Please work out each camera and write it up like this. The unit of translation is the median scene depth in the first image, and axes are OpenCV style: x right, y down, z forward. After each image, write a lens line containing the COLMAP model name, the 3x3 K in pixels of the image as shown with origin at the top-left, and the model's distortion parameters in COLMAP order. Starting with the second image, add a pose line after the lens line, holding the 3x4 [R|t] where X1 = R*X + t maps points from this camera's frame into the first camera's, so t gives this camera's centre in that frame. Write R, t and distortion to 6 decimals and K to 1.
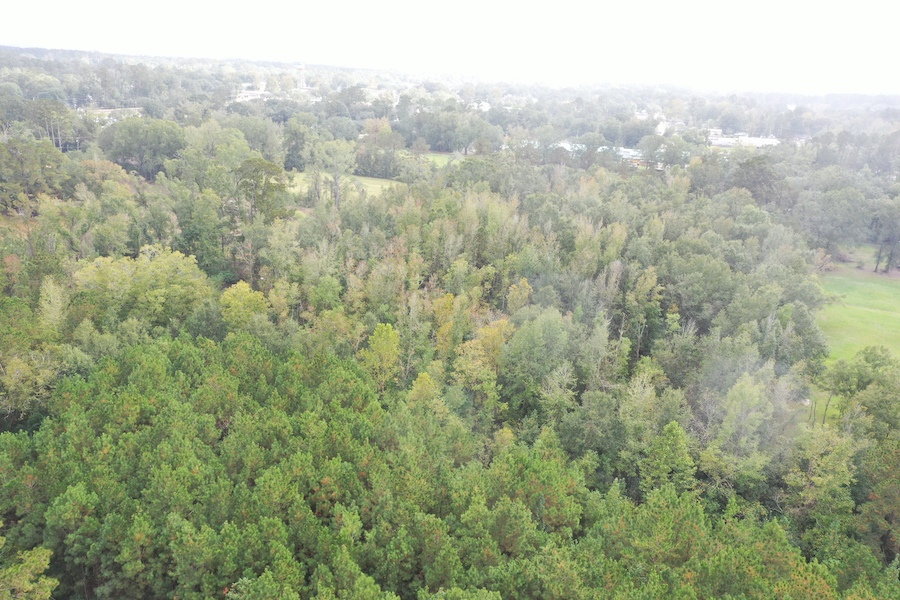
lens RADIAL K [[721.8, 0, 450.0], [0, 721.8, 300.0], [0, 0, 1]] dist [0.026971, -0.003148]
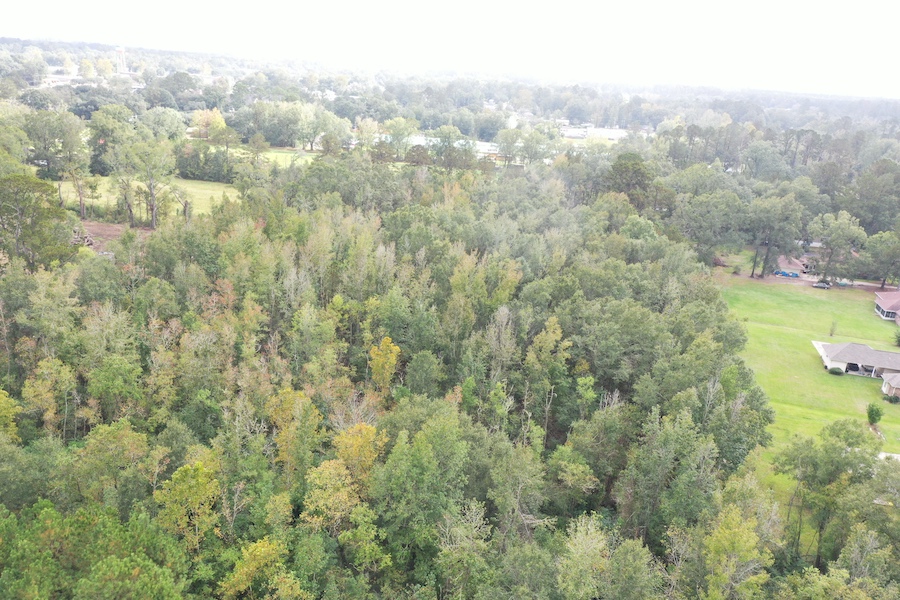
lens RADIAL K [[721.8, 0, 450.0], [0, 721.8, 300.0], [0, 0, 1]] dist [0.026971, -0.003148]
pose [[0.979086, -0.052384, 0.196588, 0.005455], [0.049130, 0.998563, 0.021395, -0.039740], [-0.197426, -0.011290, 0.980253, 0.117068]]
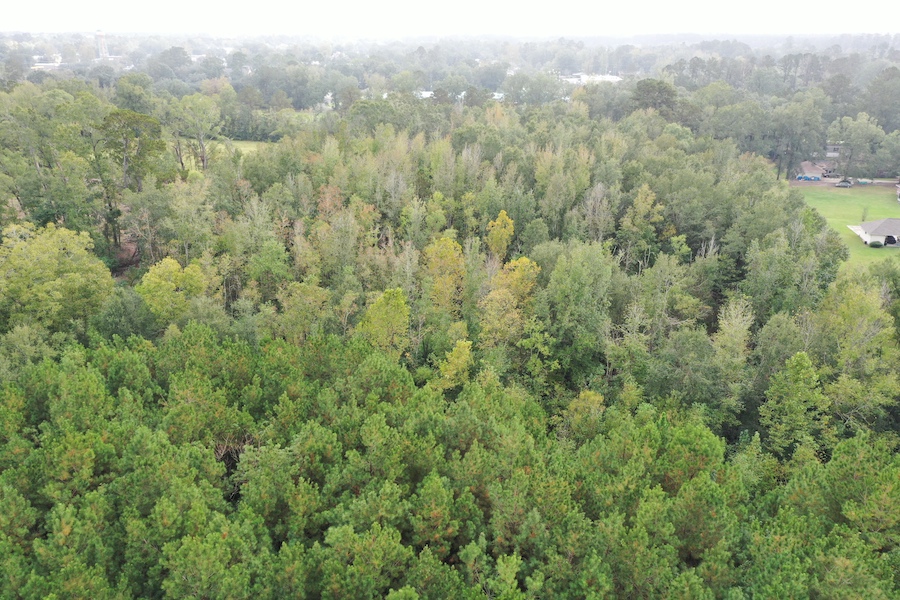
lens RADIAL K [[721.8, 0, 450.0], [0, 721.8, 300.0], [0, 0, 1]] dist [0.026971, -0.003148]
pose [[0.969429, -0.132933, 0.206245, -0.069383], [0.122754, 0.990533, 0.061446, 0.003227], [-0.212461, -0.034250, 0.976569, 0.086637]]
